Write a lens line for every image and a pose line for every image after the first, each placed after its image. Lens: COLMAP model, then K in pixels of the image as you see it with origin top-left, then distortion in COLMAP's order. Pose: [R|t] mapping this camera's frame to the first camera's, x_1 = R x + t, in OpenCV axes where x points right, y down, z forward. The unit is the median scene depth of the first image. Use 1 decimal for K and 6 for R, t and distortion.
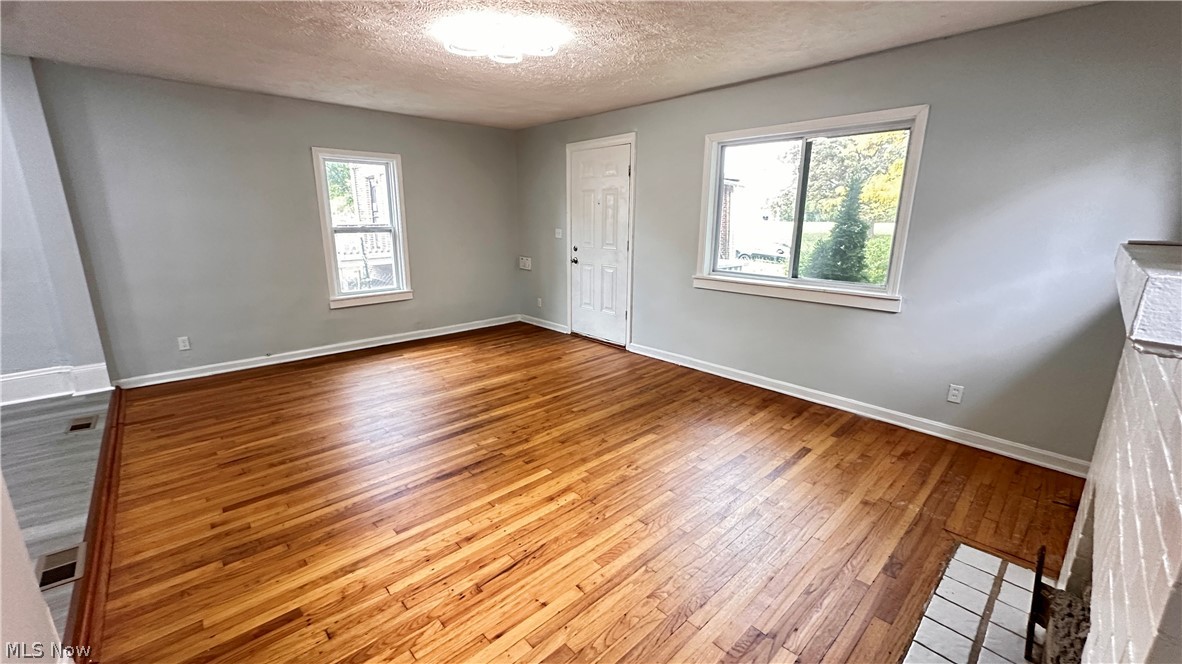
lens RADIAL K [[470.3, 0, 591.0], [0, 470.3, 332.0], [0, 0, 1]] dist [-0.001103, -0.000052]
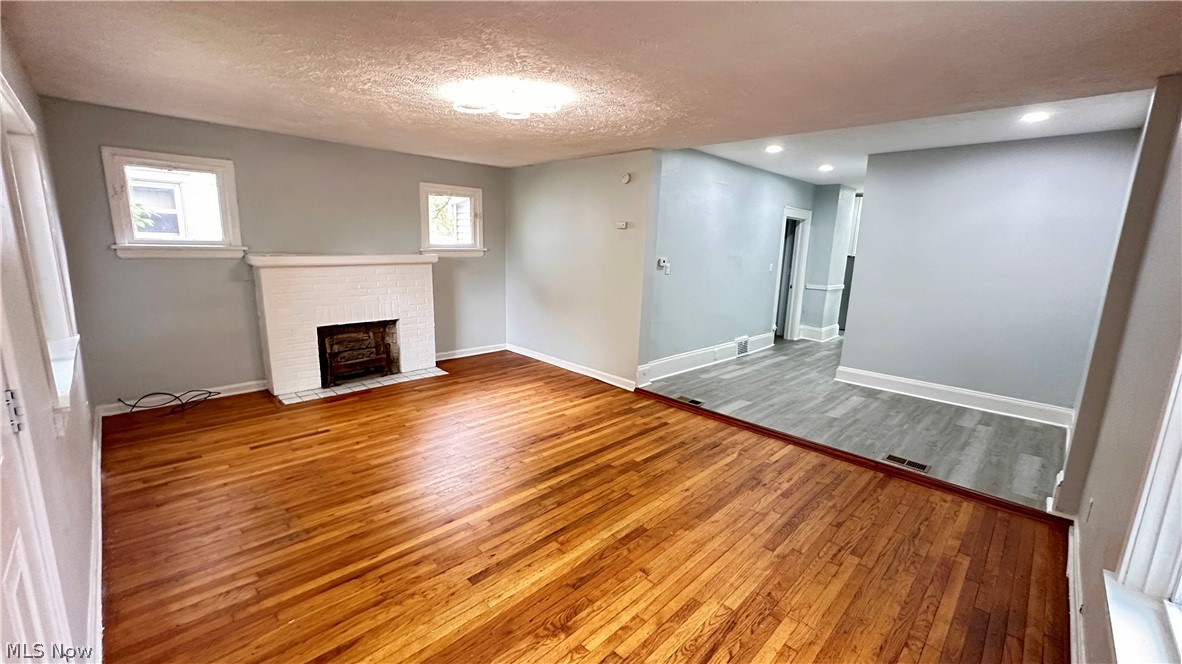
lens RADIAL K [[470.3, 0, 591.0], [0, 470.3, 332.0], [0, 0, 1]] dist [-0.001103, -0.000052]
pose [[-0.998426, -0.029639, -0.047618, -0.316795], [-0.046866, 0.907271, 0.417928, -0.547583], [0.030815, 0.419501, -0.907232, 2.006964]]
